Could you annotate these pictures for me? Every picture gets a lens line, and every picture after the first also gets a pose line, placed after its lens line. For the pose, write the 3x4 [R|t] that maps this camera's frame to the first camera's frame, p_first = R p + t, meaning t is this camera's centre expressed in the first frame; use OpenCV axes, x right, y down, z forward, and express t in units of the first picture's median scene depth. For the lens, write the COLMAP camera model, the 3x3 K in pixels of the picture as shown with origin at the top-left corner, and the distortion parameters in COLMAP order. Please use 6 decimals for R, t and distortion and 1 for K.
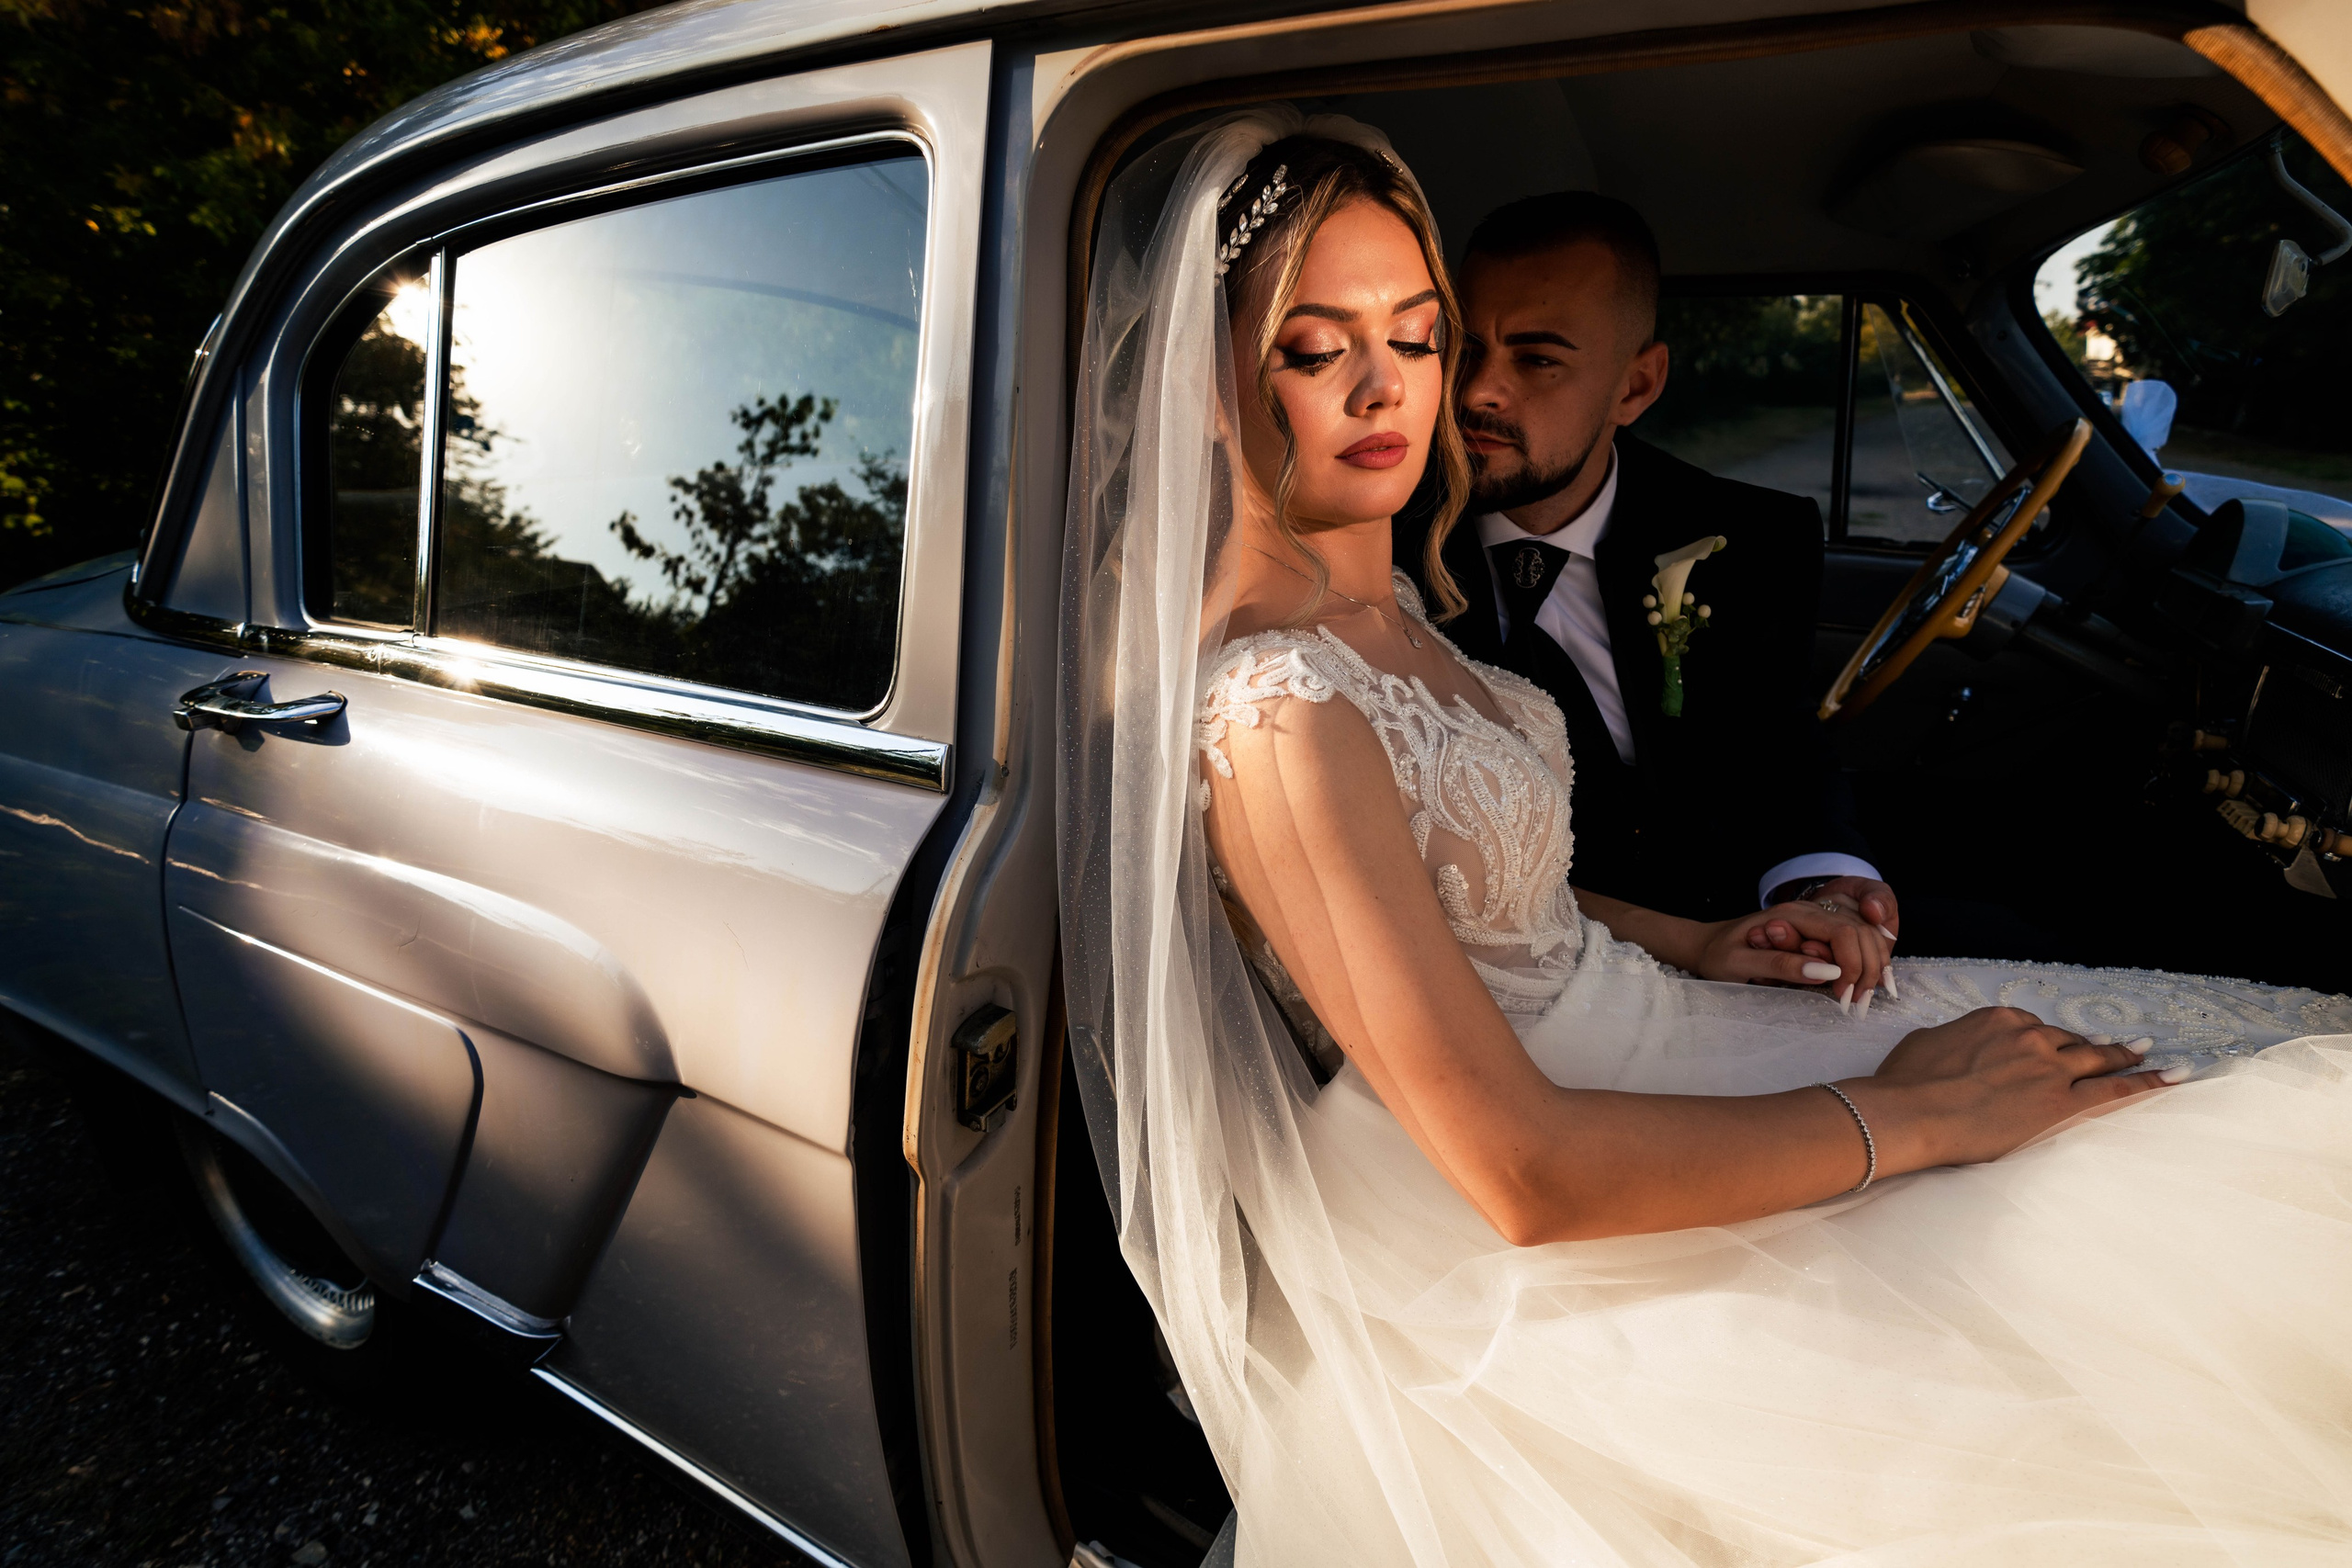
lens RADIAL K [[1161.7, 0, 1176.4], [0, 1161.7, 761.9], [0, 0, 1]] dist [-0.002182, 0.000292]
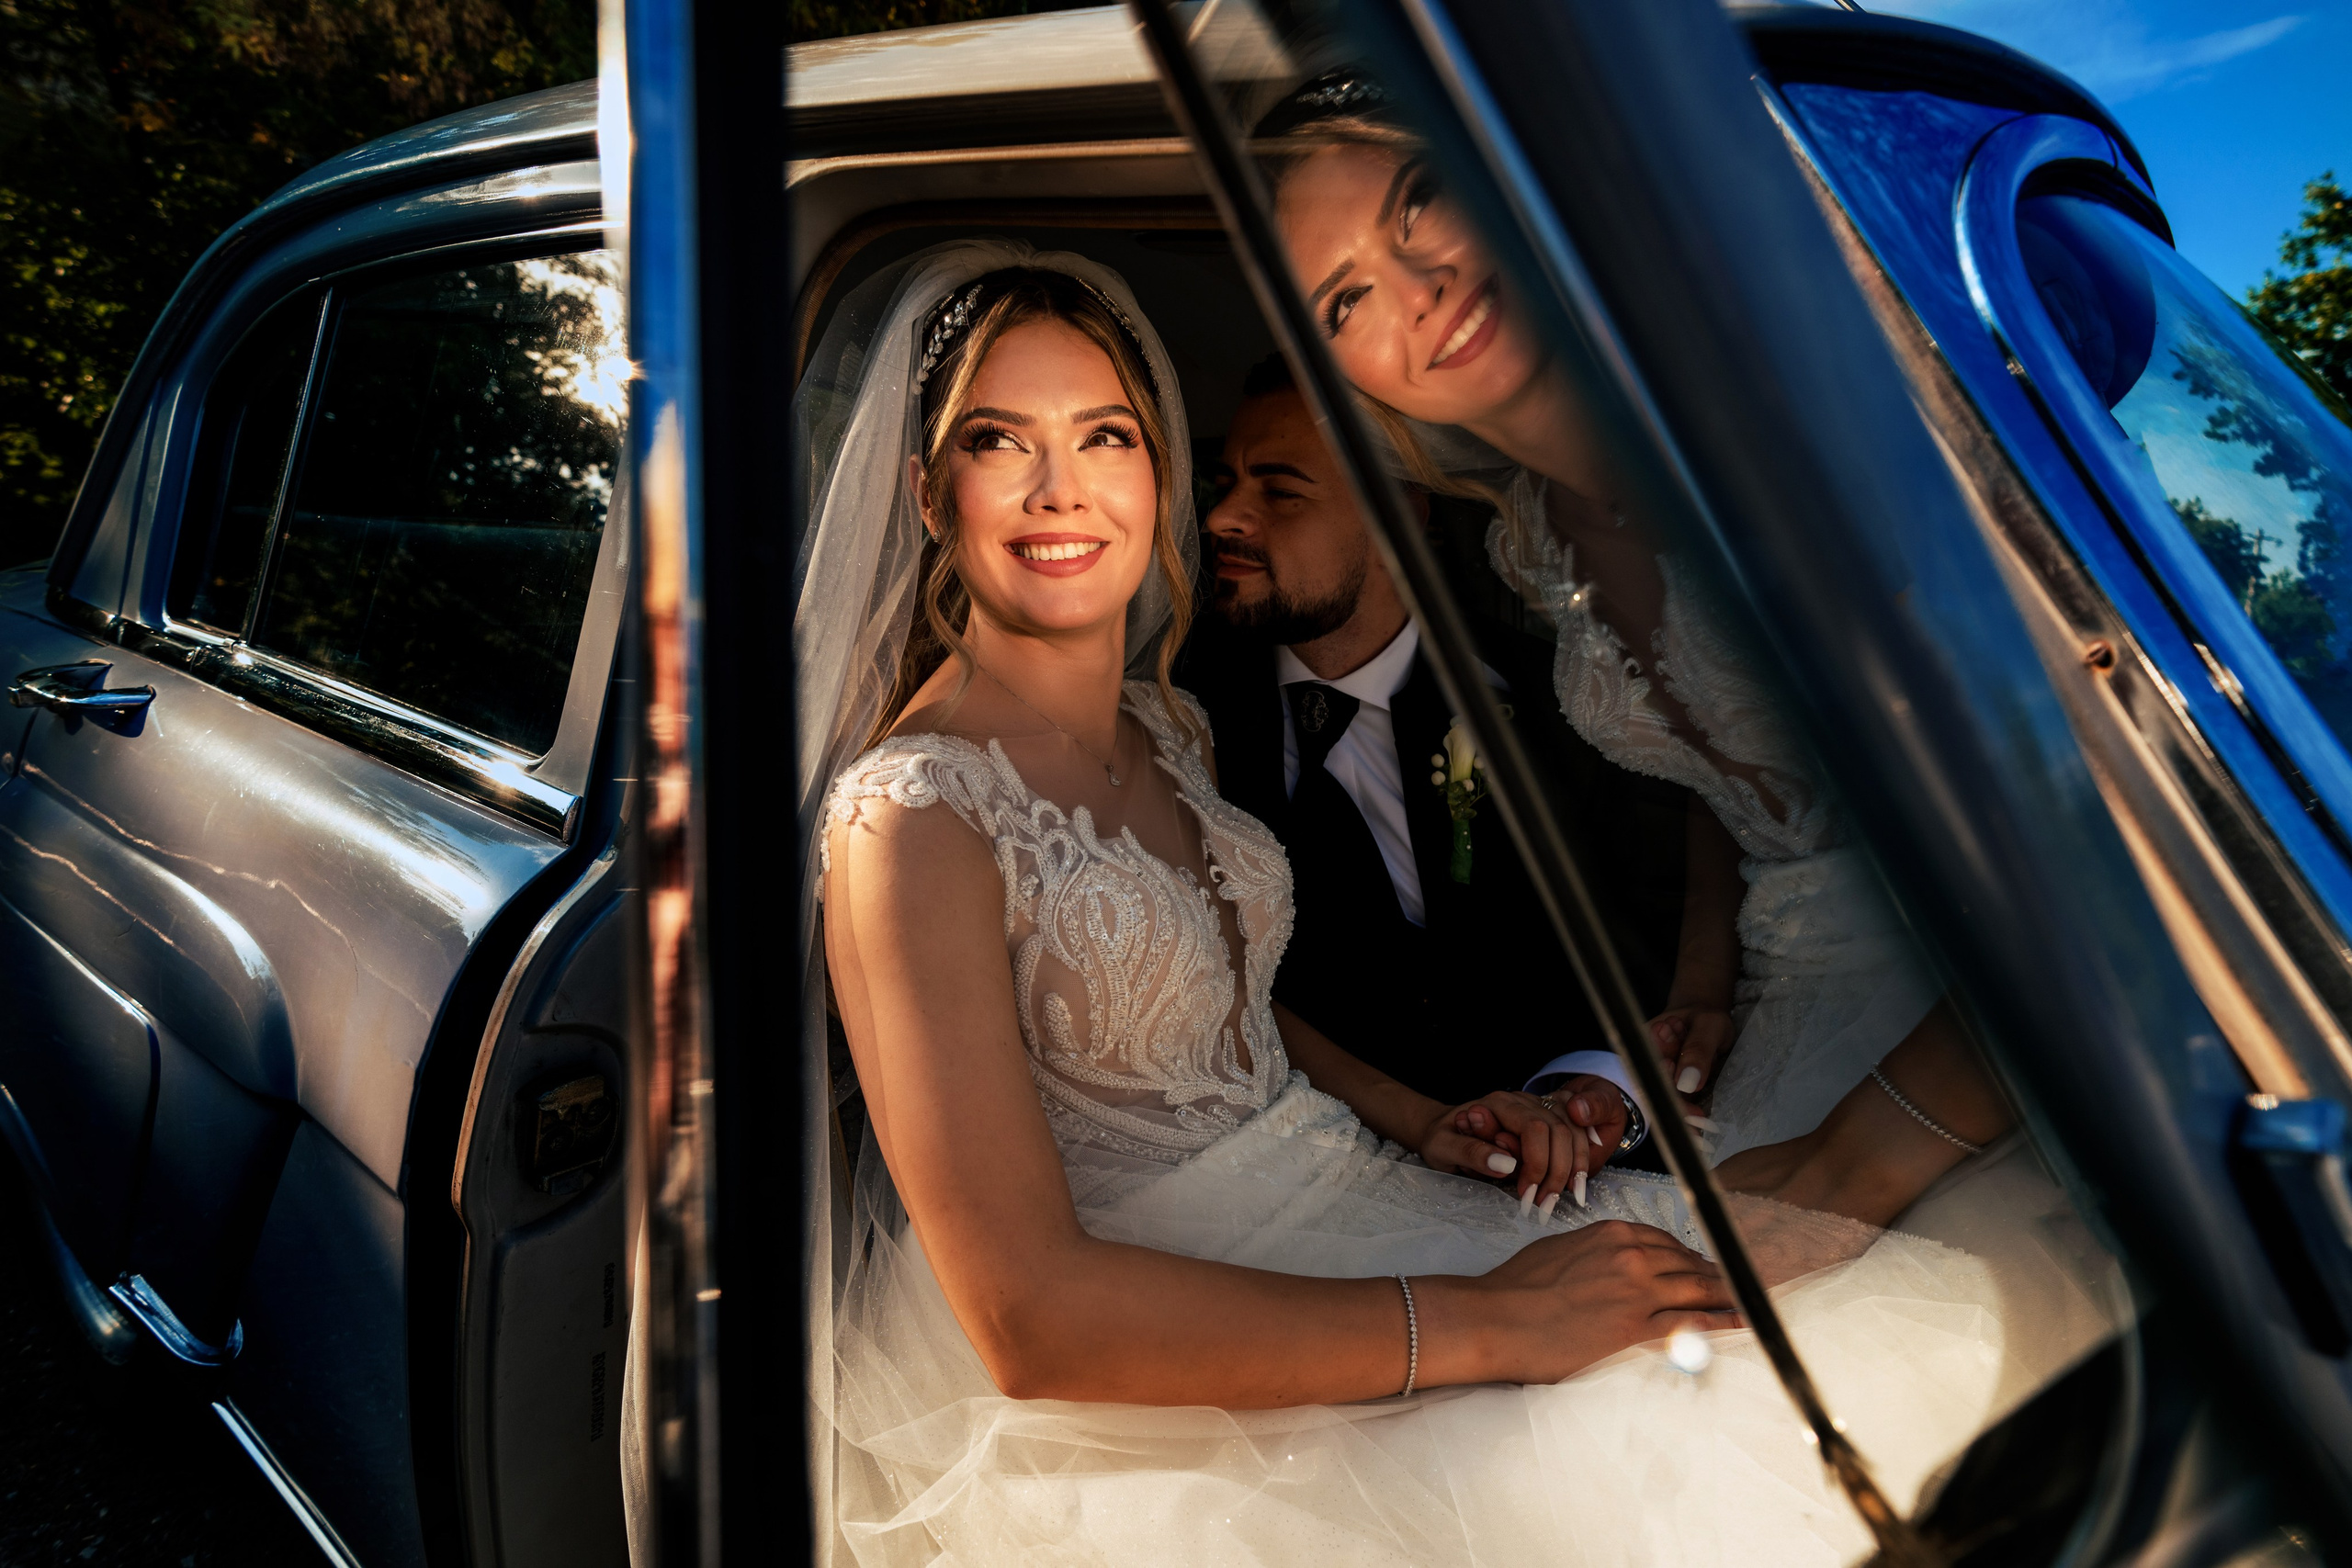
lens RADIAL K [[1204.4, 0, 1175.4], [0, 1204.4, 794.7], [0, 0, 1]] dist [-0.046304, -0.000144]
pose [[0.990458, 0.128604, -0.049537, 0.349905], [-0.131781, 0.988989, -0.067343, -0.020423], [0.040331, 0.073229, 0.996499, -0.004473]]
